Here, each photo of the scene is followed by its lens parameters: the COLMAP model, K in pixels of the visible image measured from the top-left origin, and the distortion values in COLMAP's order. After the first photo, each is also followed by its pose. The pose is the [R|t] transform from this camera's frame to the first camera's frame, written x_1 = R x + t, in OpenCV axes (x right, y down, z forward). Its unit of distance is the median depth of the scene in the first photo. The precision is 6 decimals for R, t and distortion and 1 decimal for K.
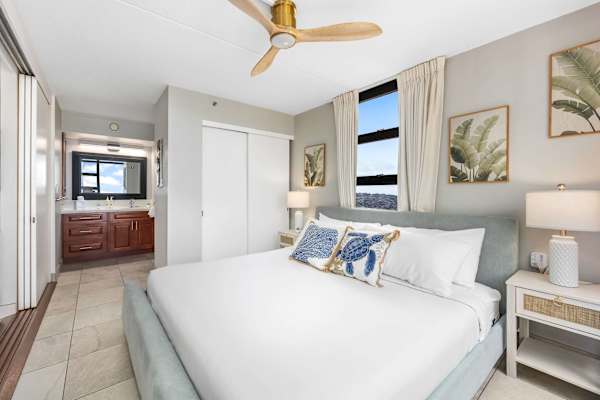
lens RADIAL K [[256.8, 0, 295.9], [0, 256.8, 196.8], [0, 0, 1]] dist [-0.002604, -0.000069]
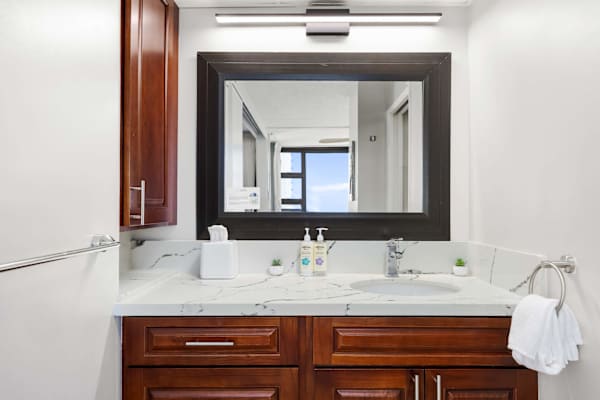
lens RADIAL K [[393.6, 0, 304.6], [0, 393.6, 212.5], [0, 0, 1]] dist [0.007074, -0.000070]
pose [[0.779570, -0.003253, -0.626306, -0.502217], [-0.000930, 0.999979, -0.006352, -0.011470], [0.626314, 0.005535, 0.779551, 0.706193]]
